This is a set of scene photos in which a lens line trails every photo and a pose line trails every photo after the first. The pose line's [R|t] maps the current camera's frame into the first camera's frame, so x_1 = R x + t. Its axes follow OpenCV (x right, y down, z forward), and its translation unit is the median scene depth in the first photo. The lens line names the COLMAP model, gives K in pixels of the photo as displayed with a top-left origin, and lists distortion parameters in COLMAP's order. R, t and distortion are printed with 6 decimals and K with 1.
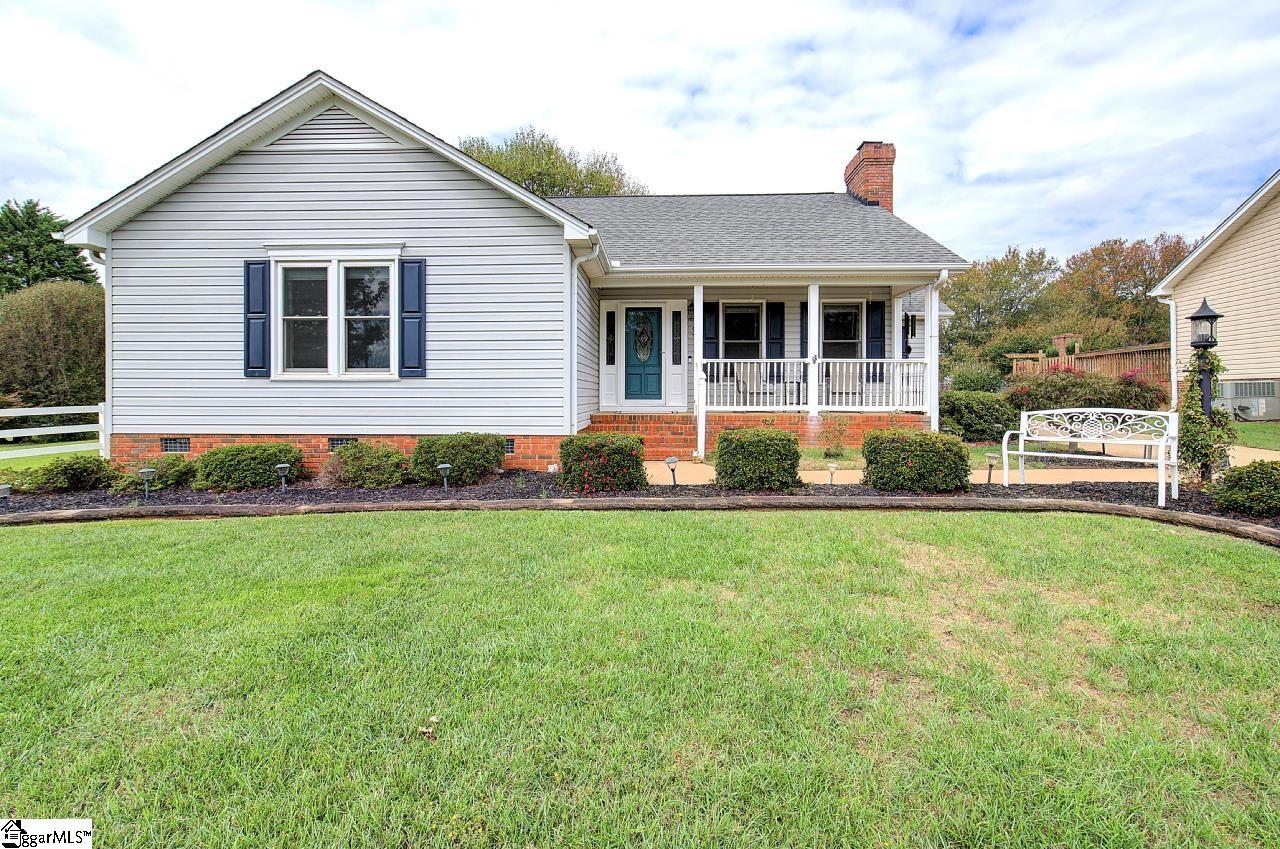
lens RADIAL K [[552.4, 0, 638.3], [0, 552.4, 371.3], [0, 0, 1]] dist [0.000645, -0.000066]
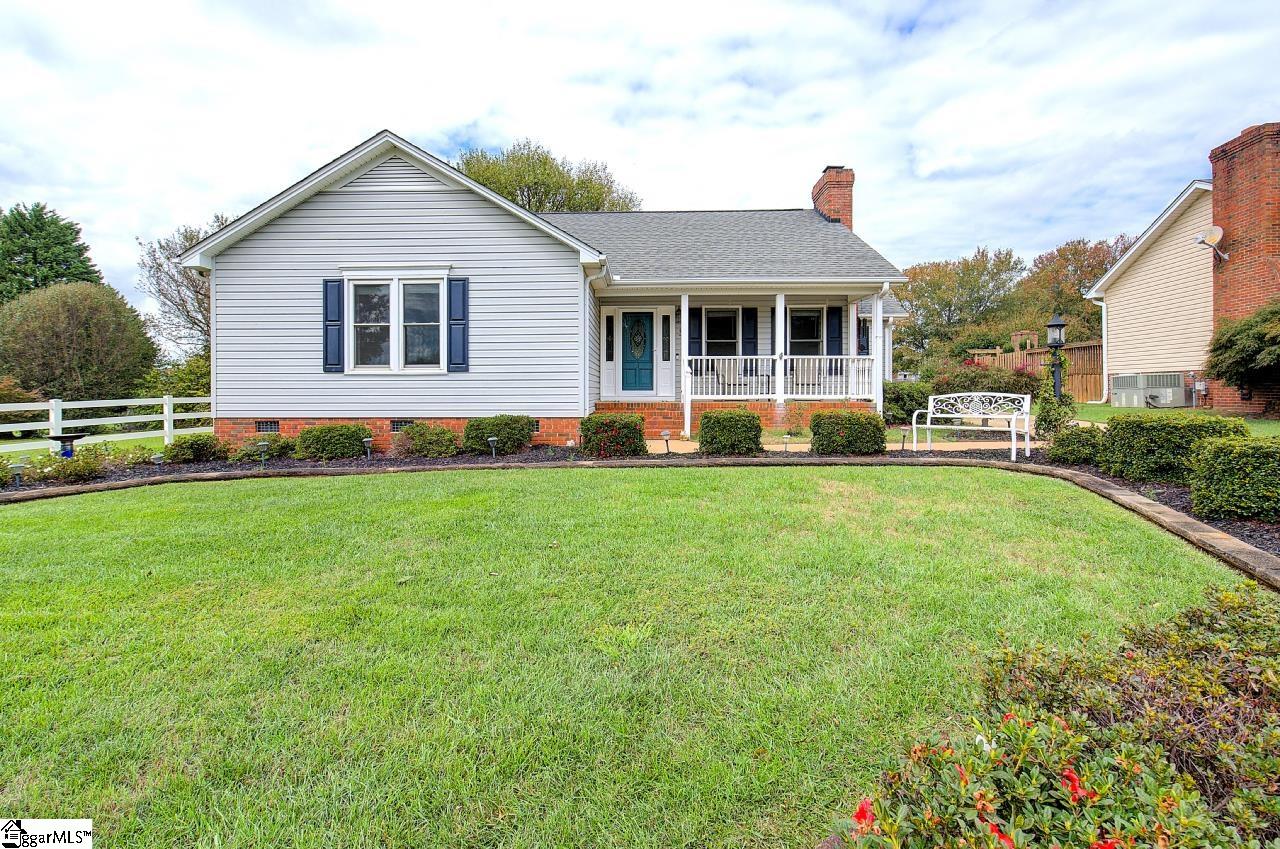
lens RADIAL K [[544.5, 0, 628.5], [0, 544.5, 379.9], [0, 0, 1]] dist [0.000347, -0.000386]
pose [[0.999952, -0.003499, 0.009166, -0.025487], [0.003282, 0.999717, 0.023553, 0.000941], [-0.009246, -0.023522, 0.999681, -0.190131]]
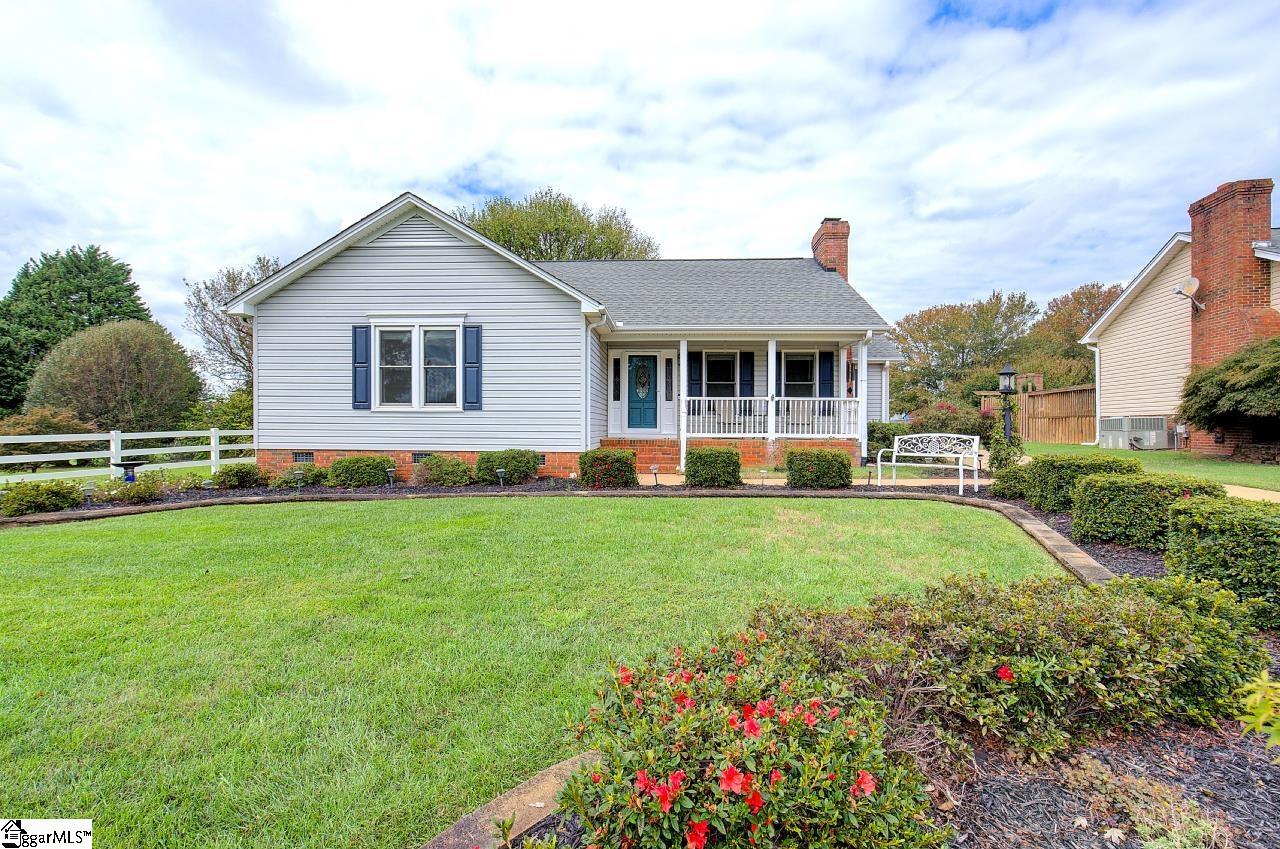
lens RADIAL K [[531.0, 0, 640.0], [0, 531.0, 424.5], [0, 0, 1]] dist [-0.000534, 0.000258]
pose [[0.999877, 0.006472, -0.014310, 0.025747], [-0.005928, 0.999270, 0.037743, -0.004254], [0.014543, -0.037654, 0.999185, -0.261176]]
